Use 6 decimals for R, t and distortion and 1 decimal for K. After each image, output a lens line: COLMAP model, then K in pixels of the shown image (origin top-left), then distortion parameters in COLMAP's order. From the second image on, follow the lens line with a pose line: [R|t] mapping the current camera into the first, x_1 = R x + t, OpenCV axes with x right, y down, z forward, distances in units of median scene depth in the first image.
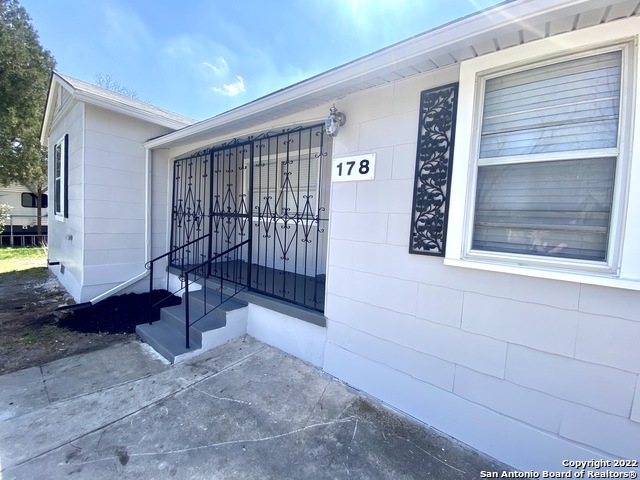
lens RADIAL K [[259.0, 0, 319.2], [0, 259.0, 237.5], [0, 0, 1]] dist [0.025503, -0.023354]
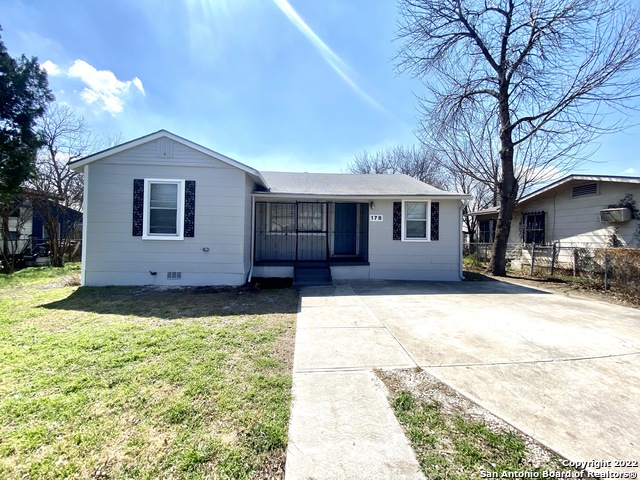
lens RADIAL K [[259.0, 0, 319.2], [0, 259.0, 237.5], [0, 0, 1]] dist [0.025503, -0.023354]
pose [[0.749556, -0.040093, 0.660726, -2.931377], [0.074063, 0.996976, -0.023524, 0.028432], [-0.657785, 0.066568, 0.750258, -1.189082]]
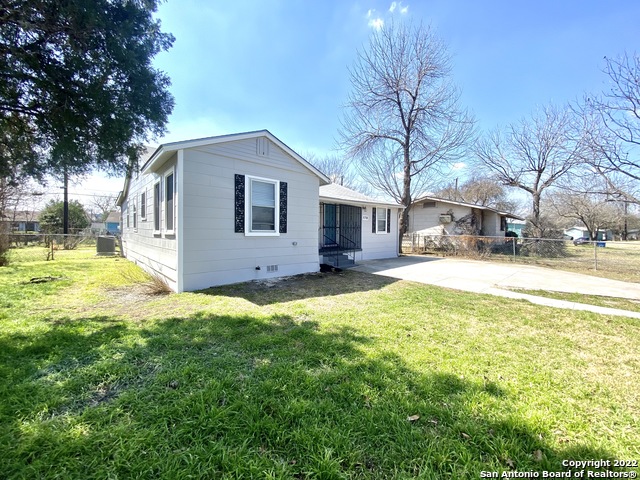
lens RADIAL K [[259.0, 0, 319.2], [0, 259.0, 237.5], [0, 0, 1]] dist [0.025503, -0.023354]
pose [[0.167274, -0.079549, 0.982696, -5.301300], [0.068907, 0.995245, 0.068835, -0.304154], [-0.983499, 0.056200, 0.171961, 1.073851]]
